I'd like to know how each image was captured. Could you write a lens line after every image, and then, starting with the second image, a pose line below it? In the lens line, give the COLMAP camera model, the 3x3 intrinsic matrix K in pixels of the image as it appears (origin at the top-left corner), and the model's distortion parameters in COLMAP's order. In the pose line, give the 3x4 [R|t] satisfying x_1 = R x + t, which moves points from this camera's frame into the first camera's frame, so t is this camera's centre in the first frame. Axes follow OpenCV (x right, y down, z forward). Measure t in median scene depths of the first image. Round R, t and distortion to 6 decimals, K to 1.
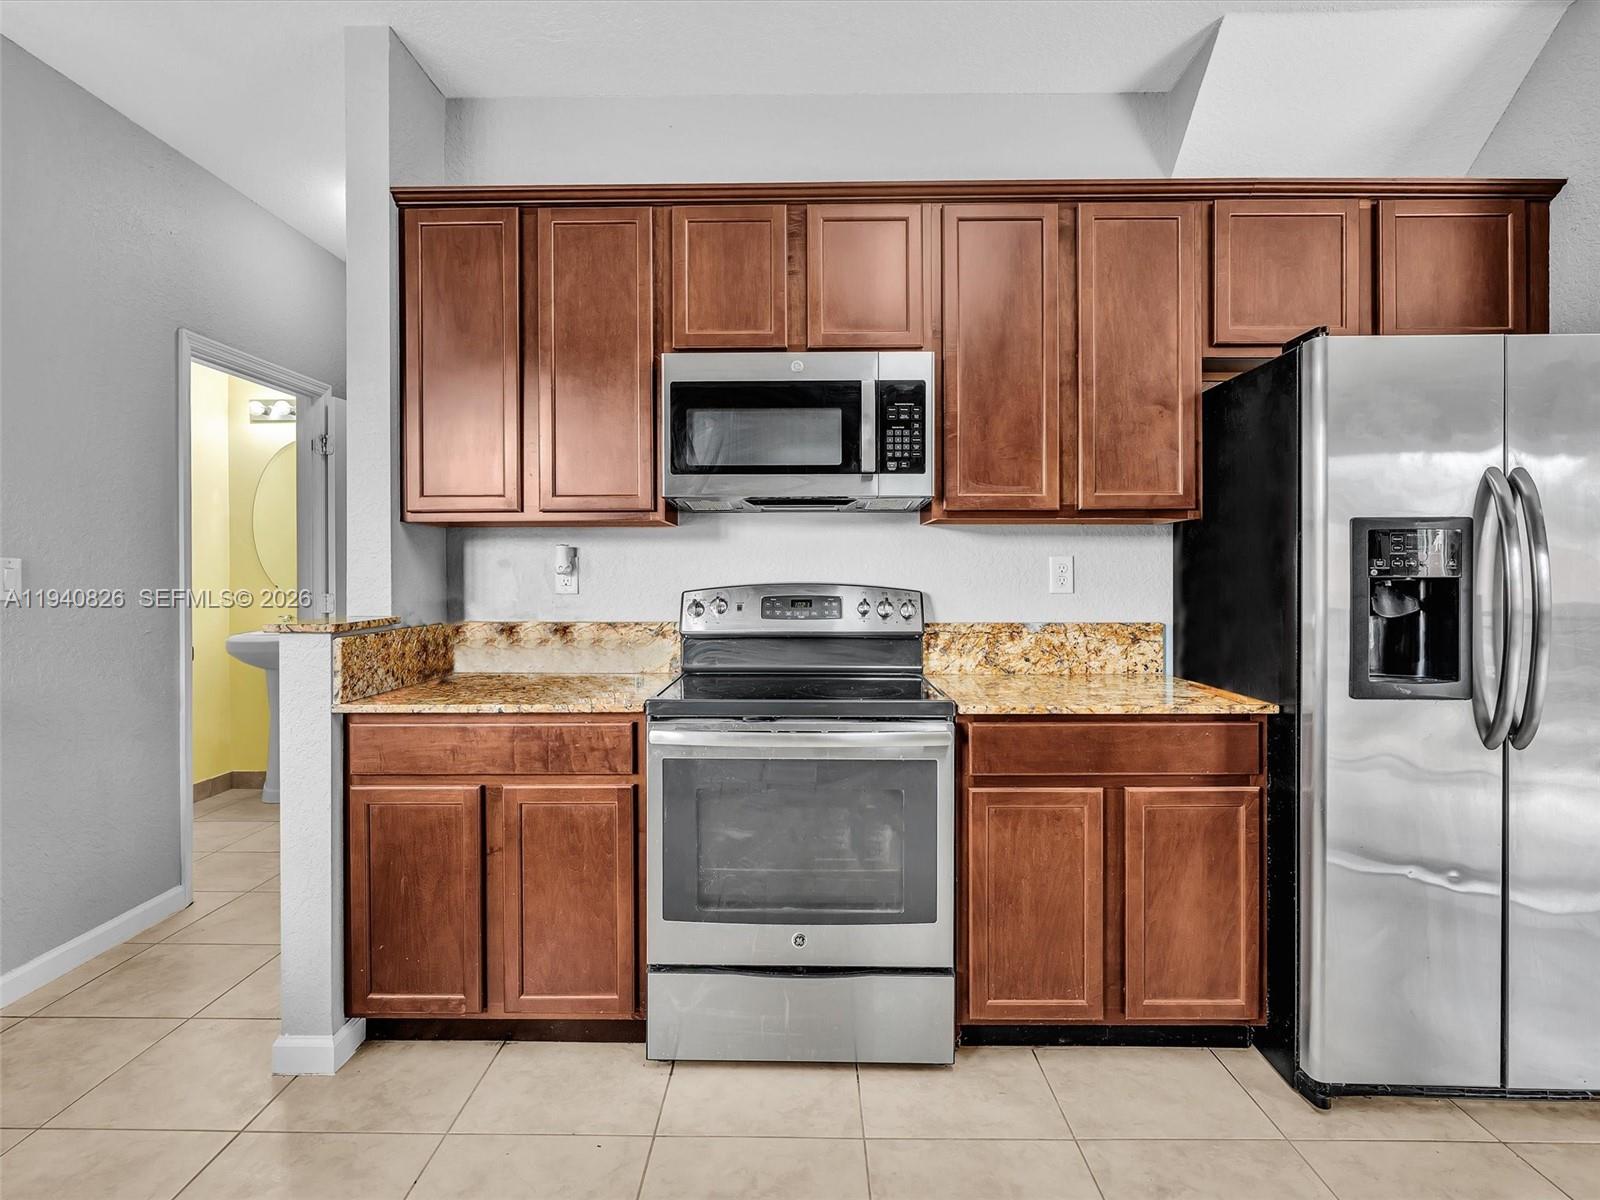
lens RADIAL K [[821.0, 0, 809.1], [0, 821.0, 576.7], [0, 0, 1]] dist [-0.001114, 0.002309]
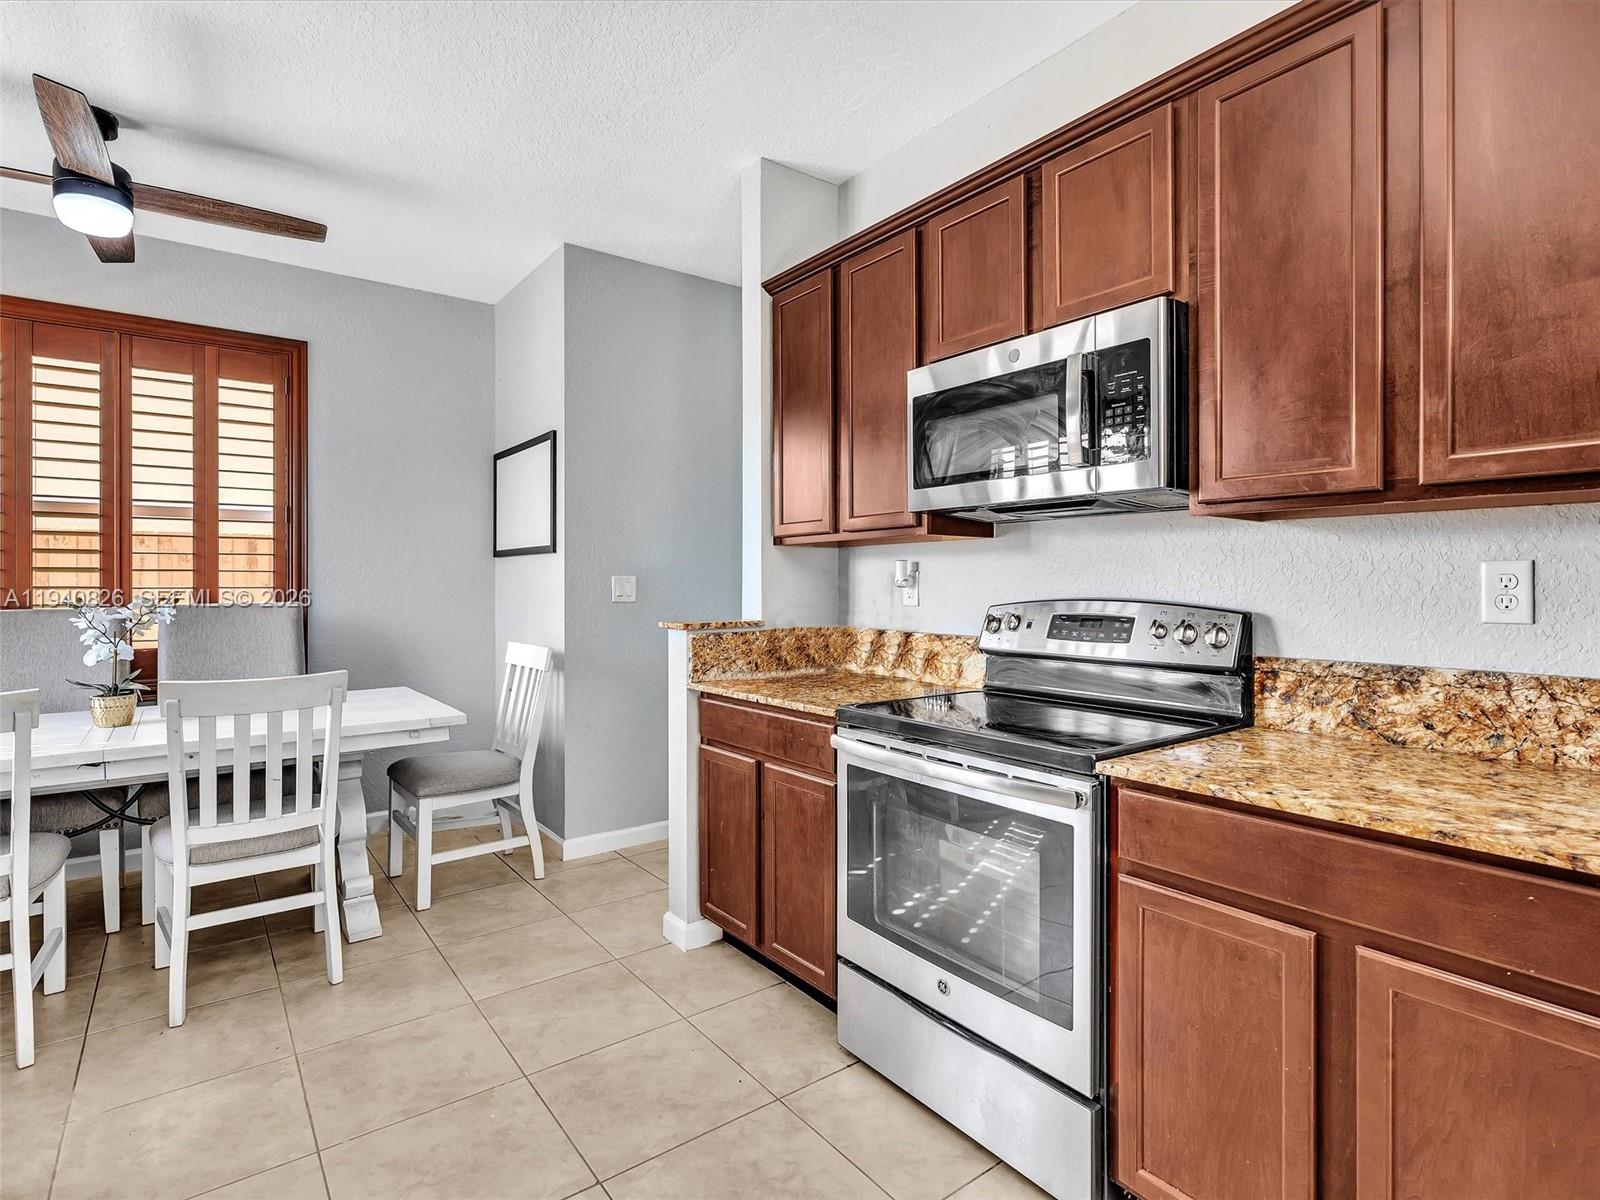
lens RADIAL K [[821.0, 0, 798.7], [0, 821.0, 584.3], [0, 0, 1]] dist [-0.001114, 0.002309]
pose [[0.610399, 0.001333, -0.792093, 0.531660], [-0.002723, 0.999996, -0.000416, -0.007193], [0.792089, 0.002411, 0.610401, 0.263481]]
